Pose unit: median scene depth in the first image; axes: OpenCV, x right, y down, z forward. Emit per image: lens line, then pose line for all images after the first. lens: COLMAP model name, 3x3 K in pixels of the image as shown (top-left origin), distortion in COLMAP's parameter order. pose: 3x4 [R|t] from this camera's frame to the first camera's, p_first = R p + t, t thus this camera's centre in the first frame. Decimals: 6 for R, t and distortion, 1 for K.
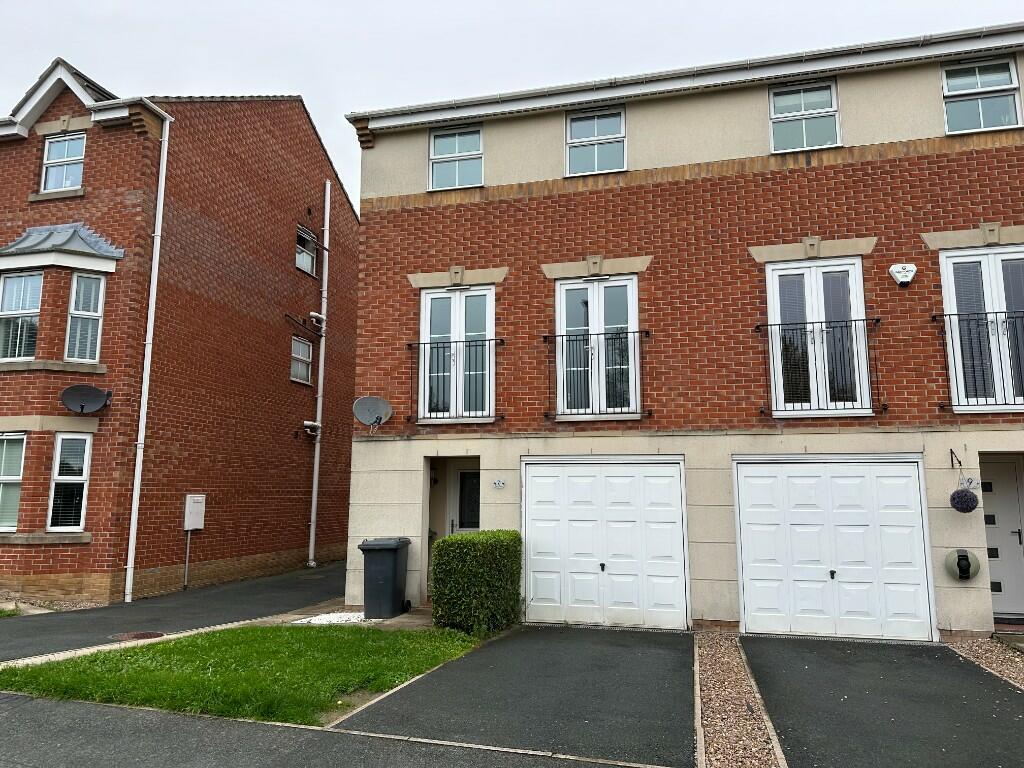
lens RADIAL K [[723.1, 0, 517.5], [0, 723.1, 384.8], [0, 0, 1]] dist [-0.005148, 0.004725]
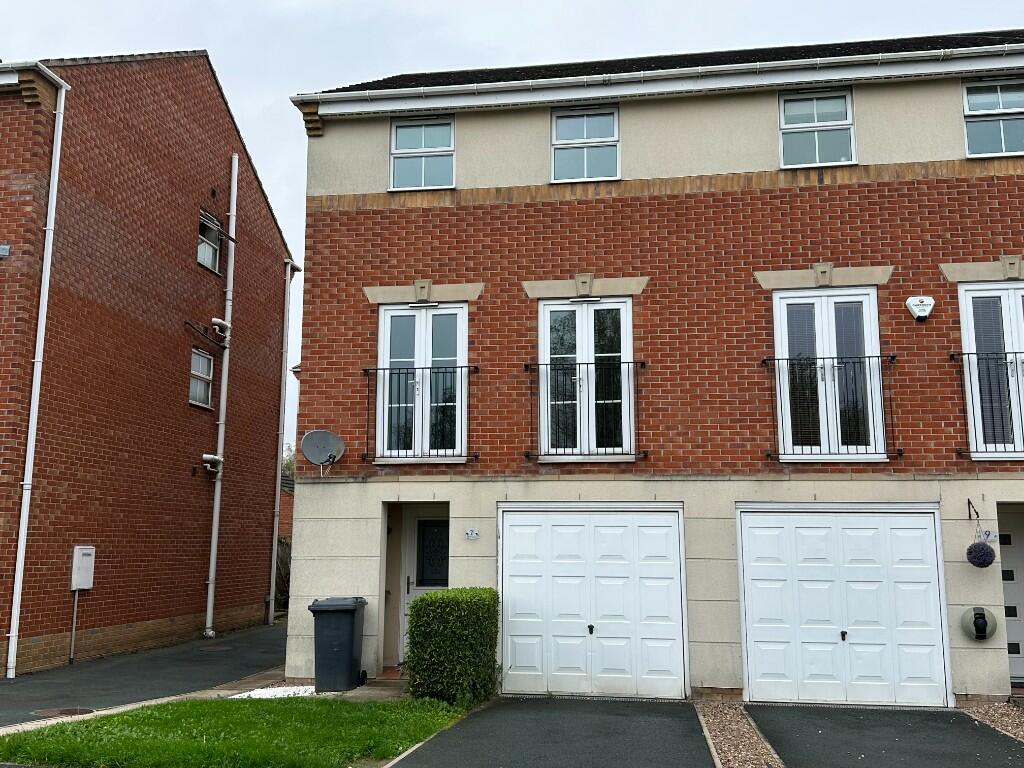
lens RADIAL K [[959.5, 0, 510.9], [0, 959.5, 382.1], [0, 0, 1]] dist [0.011229, 0.000000]
pose [[0.995572, 0.017390, 0.092381, -0.088403], [-0.015786, 0.999712, -0.018066, -0.025525], [-0.092668, 0.016528, 0.995560, -0.155309]]
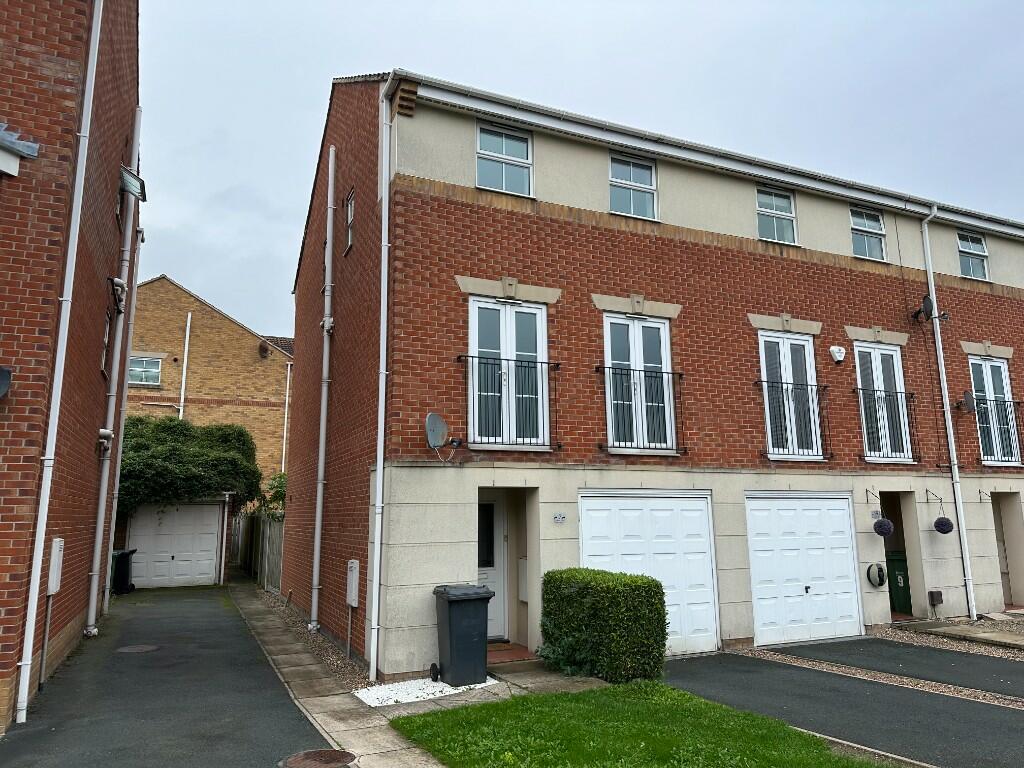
lens RADIAL K [[723.1, 0, 513.3], [0, 723.1, 375.4], [0, 0, 1]] dist [-0.005148, 0.004725]
pose [[0.785018, 0.107715, 0.610037, -0.664913], [-0.081710, 0.994167, -0.070394, 0.024071], [-0.614061, 0.005414, 0.789240, 0.295443]]
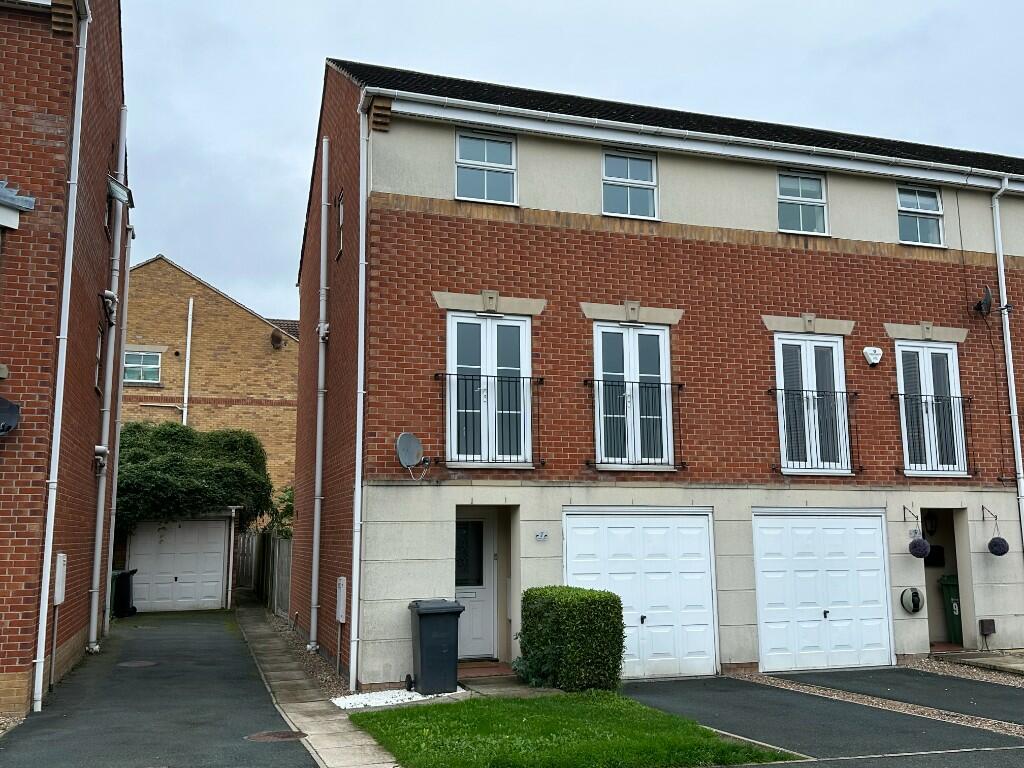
lens RADIAL K [[959.5, 0, 518.9], [0, 959.5, 377.6], [0, 0, 1]] dist [0.011229, 0.000000]
pose [[0.845483, 0.078019, 0.528272, -0.715179], [-0.071403, 0.996903, -0.032951, -0.022476], [-0.529207, -0.009860, 0.848435, -0.025898]]
